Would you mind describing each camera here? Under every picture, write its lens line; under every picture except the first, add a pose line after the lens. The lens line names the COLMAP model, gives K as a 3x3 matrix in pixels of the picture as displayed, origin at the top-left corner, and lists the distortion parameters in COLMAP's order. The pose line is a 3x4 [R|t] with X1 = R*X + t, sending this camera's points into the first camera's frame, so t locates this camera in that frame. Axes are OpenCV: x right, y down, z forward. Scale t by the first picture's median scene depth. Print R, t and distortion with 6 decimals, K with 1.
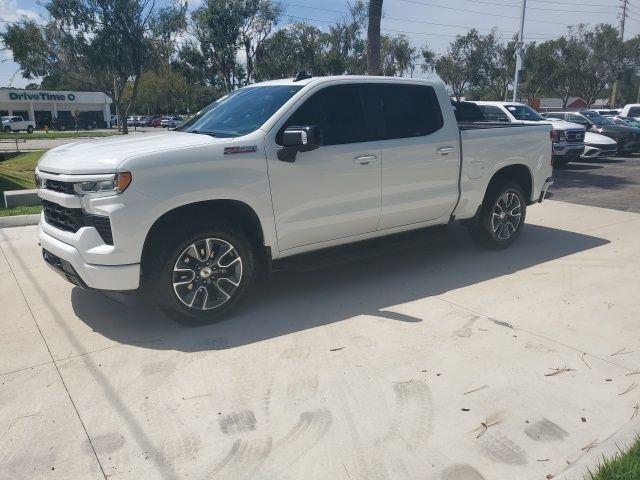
lens RADIAL K [[501.1, 0, 317.3], [0, 501.1, 235.8], [0, 0, 1]] dist [0.028298, -0.005576]
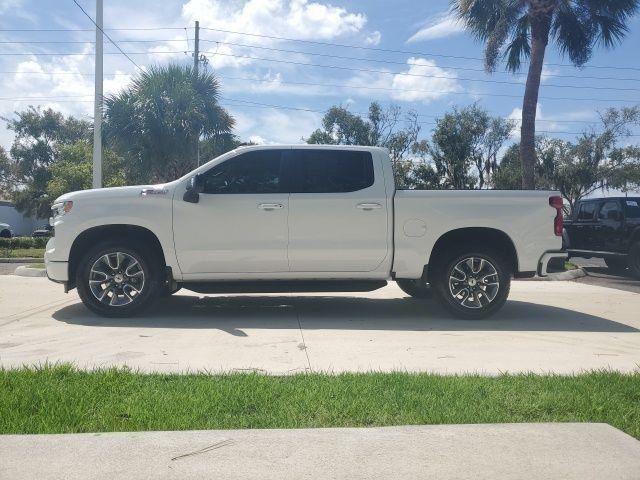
lens RADIAL K [[501.1, 0, 317.3], [0, 501.1, 235.8], [0, 0, 1]] dist [0.028298, -0.005576]
pose [[0.859545, 0.018094, -0.510739, 0.663052], [-0.136178, 0.971350, -0.194768, 0.107623], [0.492582, 0.236964, 0.837383, 0.062159]]
